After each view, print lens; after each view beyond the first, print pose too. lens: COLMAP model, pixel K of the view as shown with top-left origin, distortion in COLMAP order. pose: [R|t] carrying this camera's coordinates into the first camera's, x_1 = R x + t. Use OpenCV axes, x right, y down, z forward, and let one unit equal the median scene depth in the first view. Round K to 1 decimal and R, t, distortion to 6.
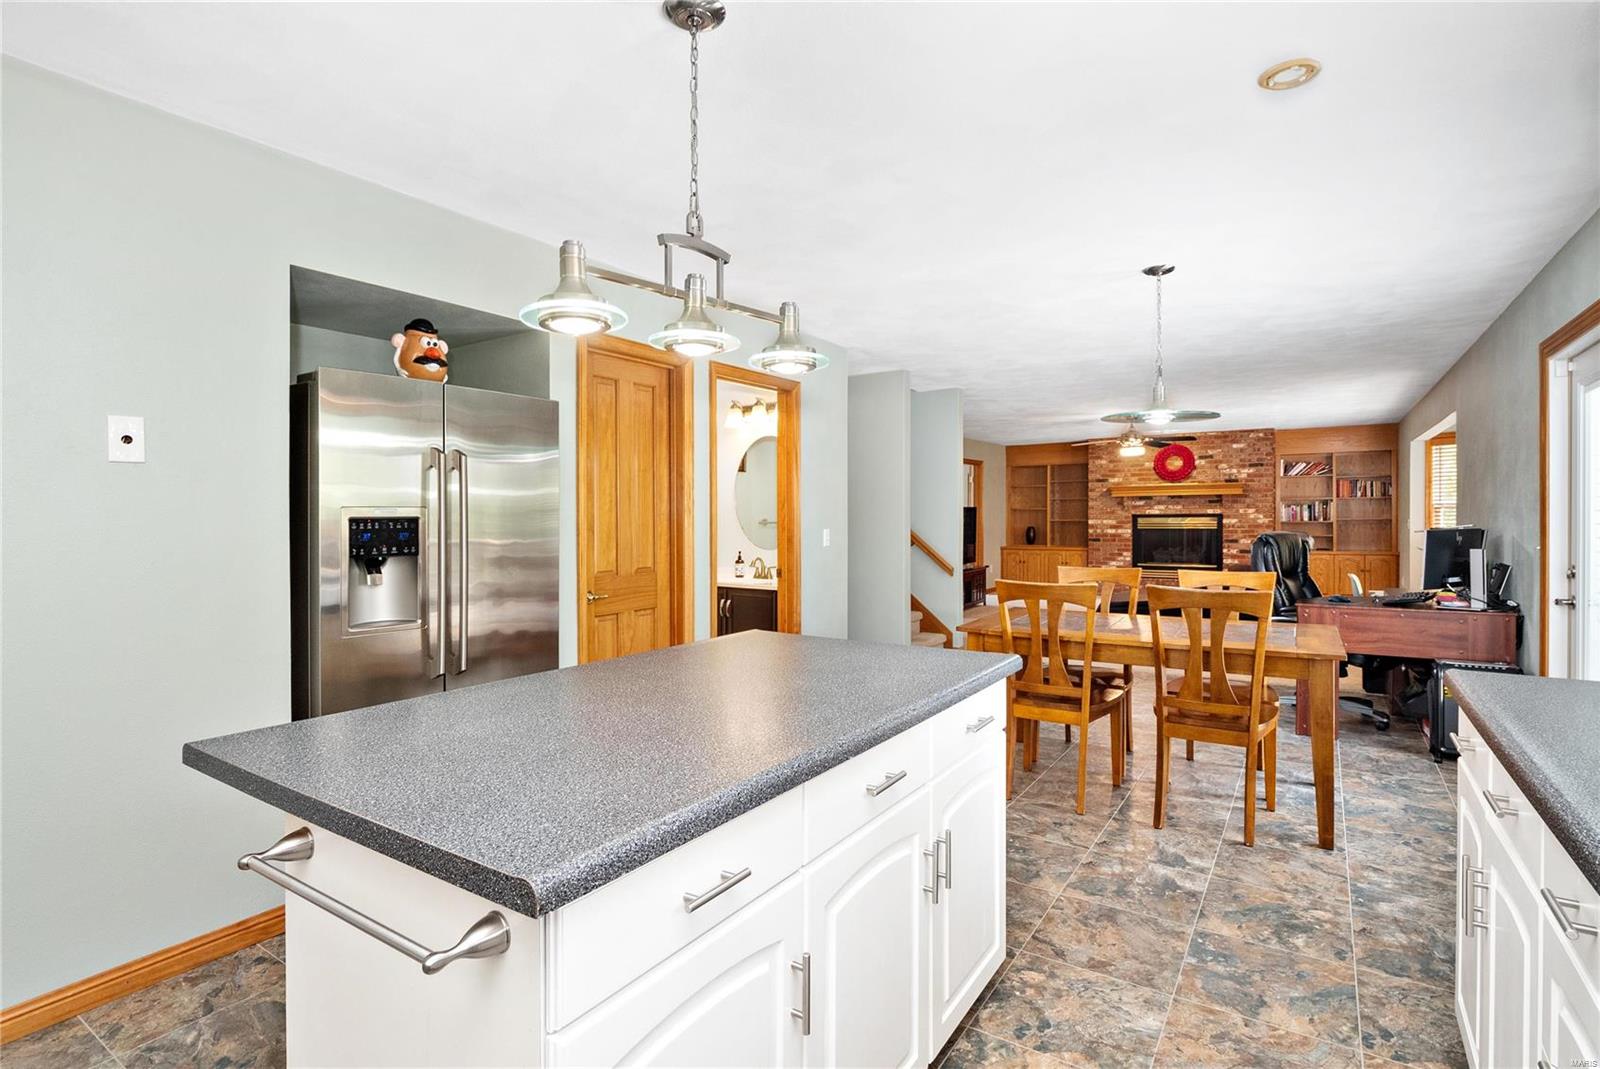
lens RADIAL K [[781.2, 0, 797.5], [0, 781.2, 533.7], [0, 0, 1]] dist [-0.000914, -0.004255]
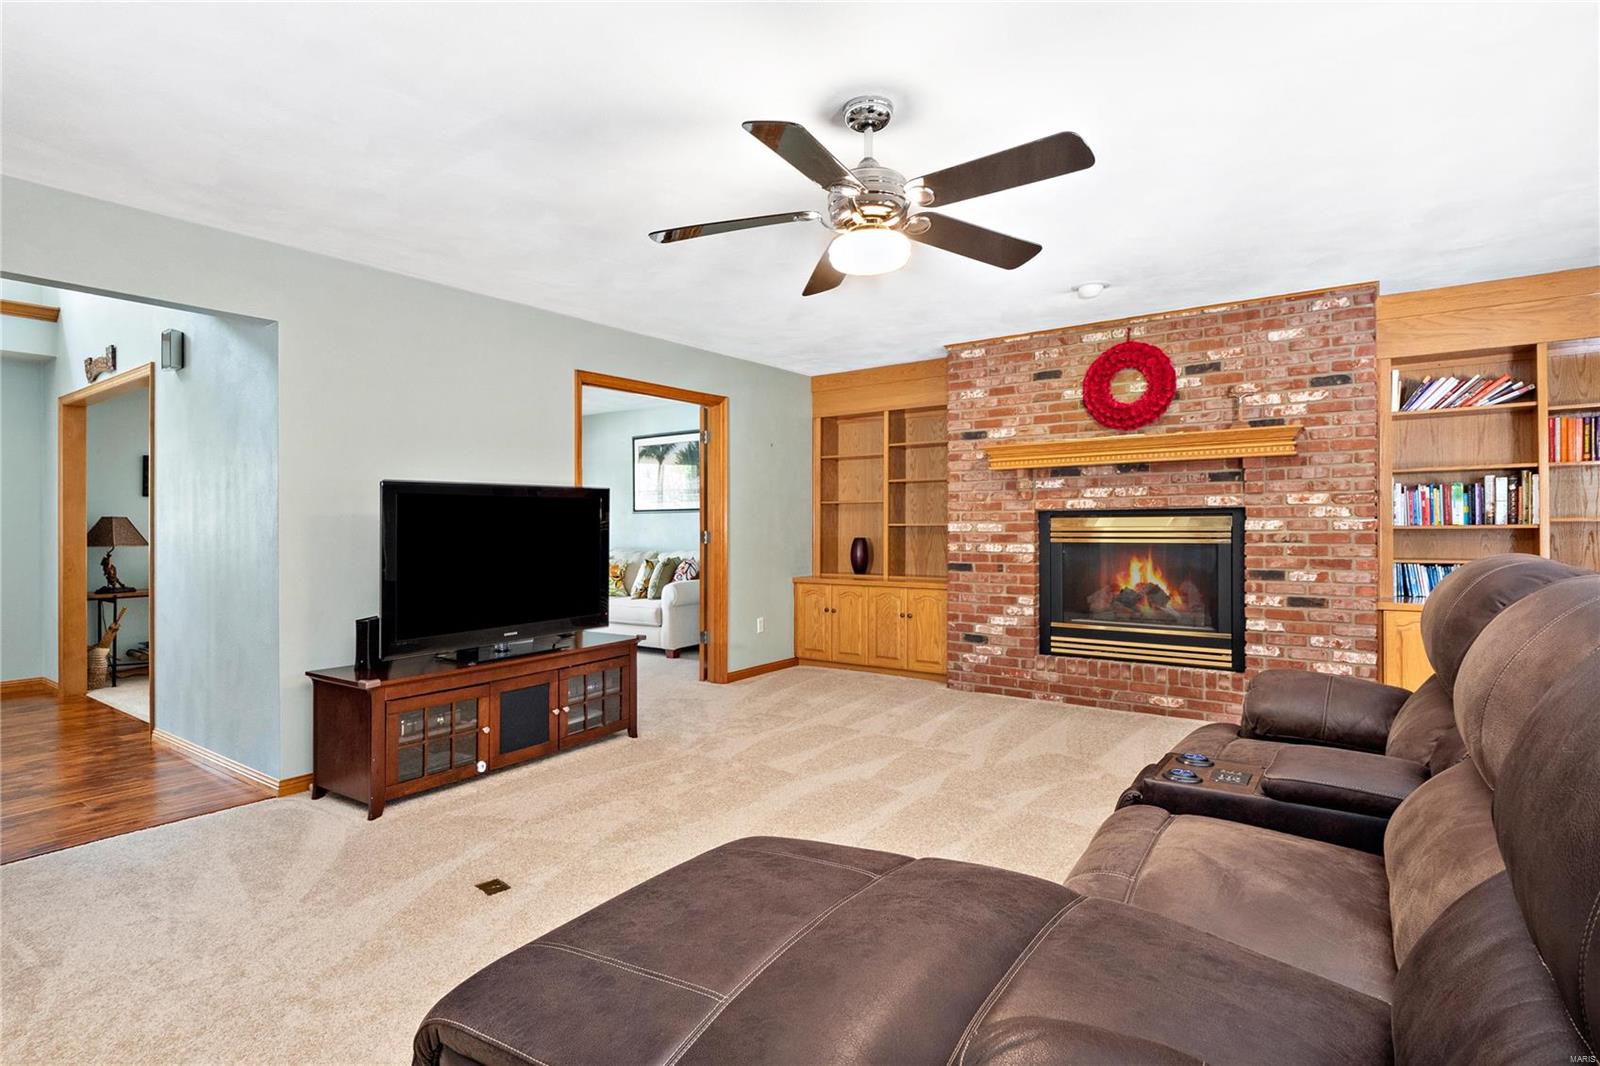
lens RADIAL K [[781.2, 0, 804.4], [0, 781.2, 534.8], [0, 0, 1]] dist [-0.000914, -0.004255]
pose [[0.999447, 0.004037, -0.033015, 0.326176], [-0.004477, 0.999902, -0.013280, -0.004601], [0.032958, 0.013421, 0.999367, 0.581595]]
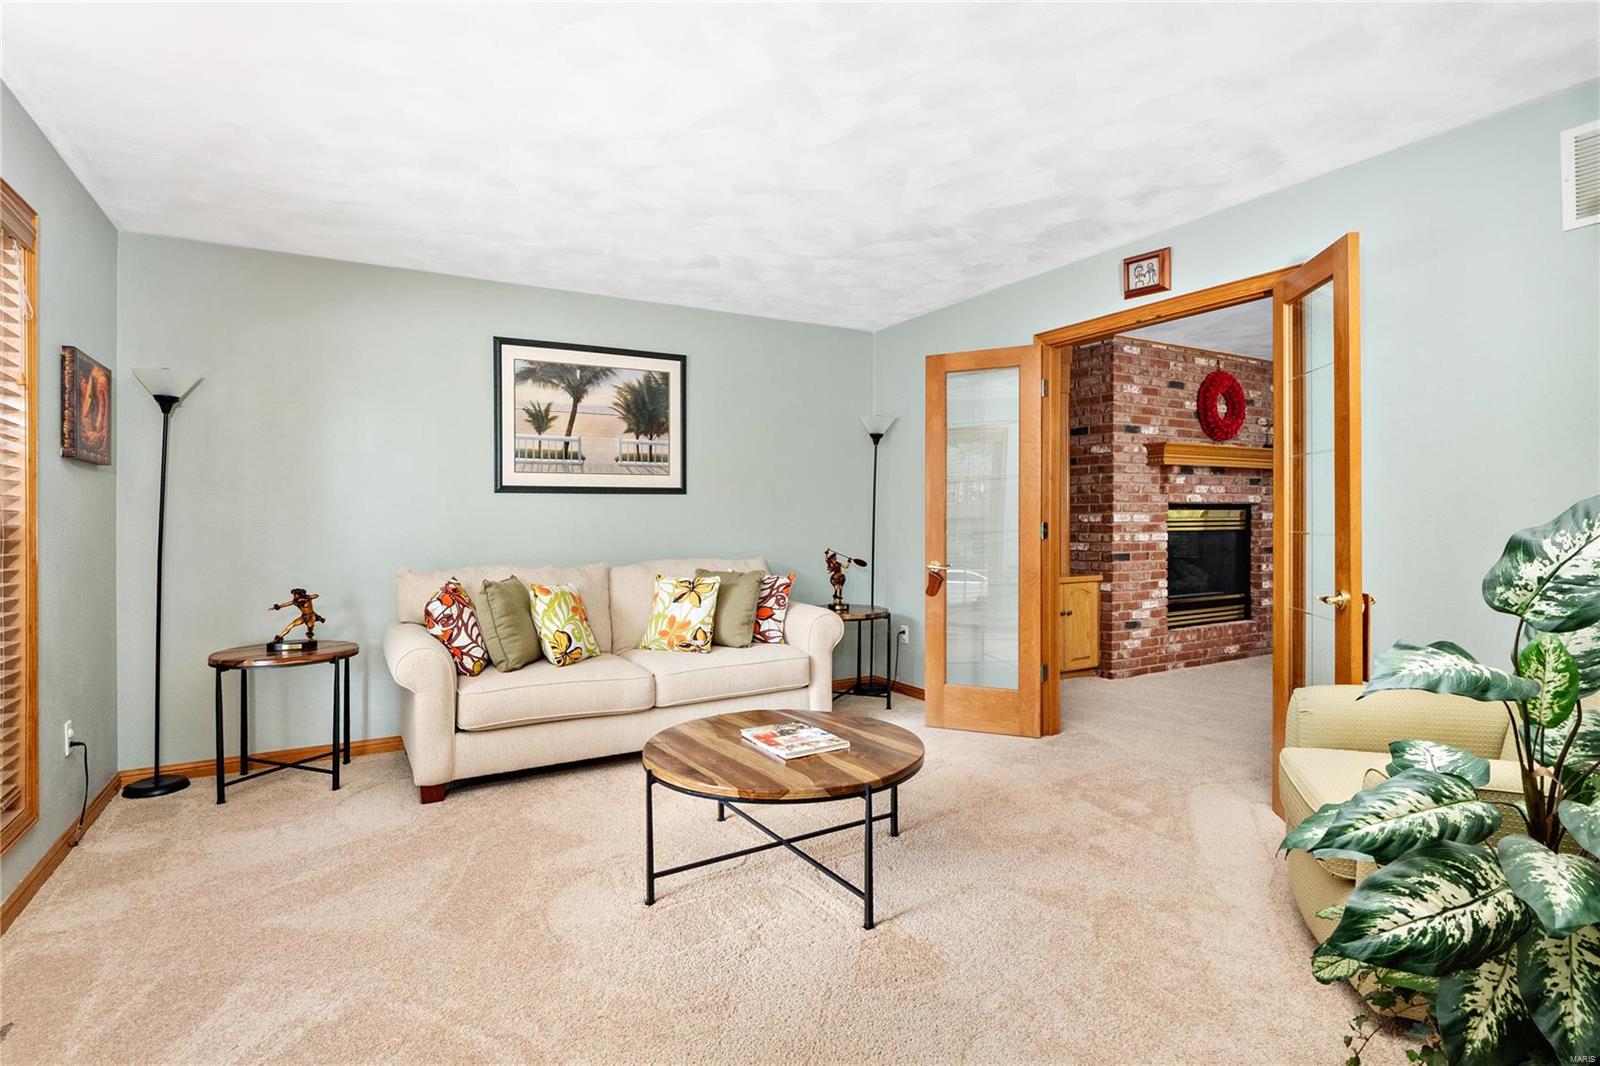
lens RADIAL K [[781.2, 0, 794.4], [0, 781.2, 529.9], [0, 0, 1]] dist [-0.000914, -0.004255]
pose [[0.458230, -0.007711, 0.888800, -0.125891], [0.023285, 0.999723, -0.003331, -0.011803], [-0.888528, 0.022222, 0.458283, 1.027632]]
